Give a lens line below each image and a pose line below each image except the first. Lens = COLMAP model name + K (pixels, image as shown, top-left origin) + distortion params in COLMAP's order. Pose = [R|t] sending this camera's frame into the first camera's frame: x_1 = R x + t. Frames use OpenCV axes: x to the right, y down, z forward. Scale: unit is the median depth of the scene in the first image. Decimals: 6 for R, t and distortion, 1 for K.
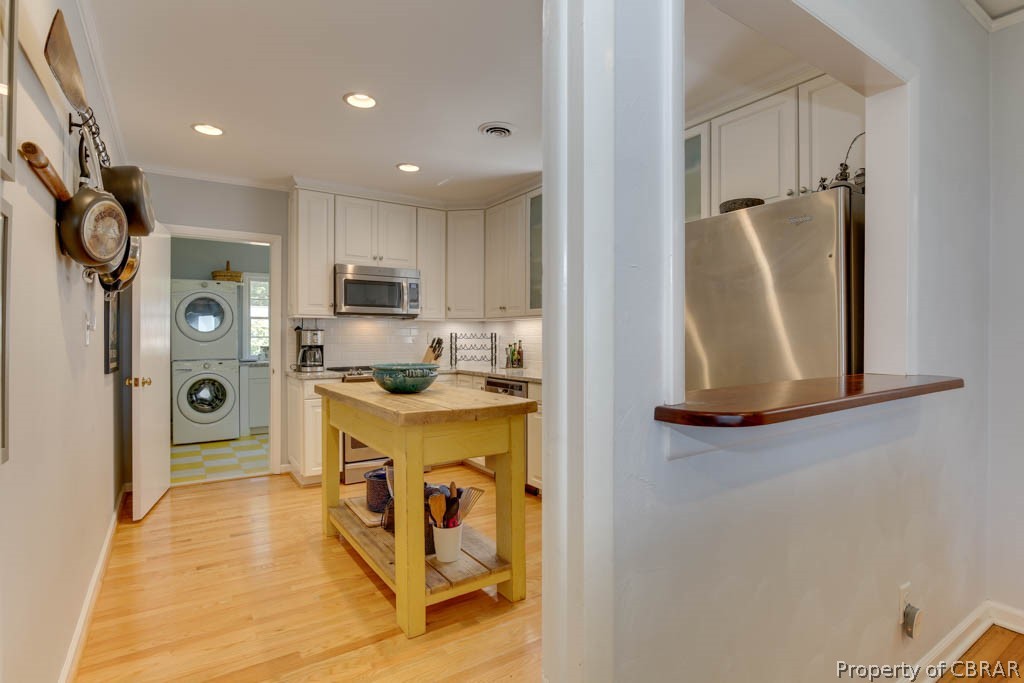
lens RADIAL K [[563.0, 0, 511.2], [0, 563.0, 340.0], [0, 0, 1]] dist [0.006940, 0.000530]
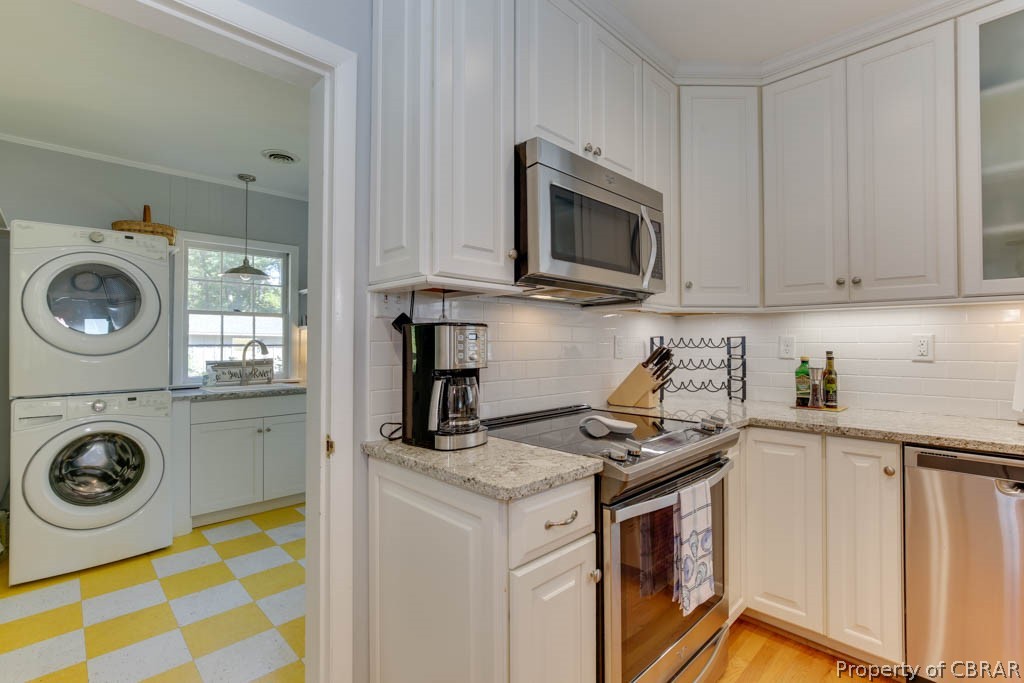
lens RADIAL K [[480.3, 0, 513.7], [0, 480.3, 339.2], [0, 0, 1]] dist [-0.009645, 0.000940]
pose [[0.974985, 0.002494, 0.222258, -0.286917], [0.001746, 0.999820, -0.018881, -0.002163], [-0.222265, 0.018797, 0.974805, 0.526443]]
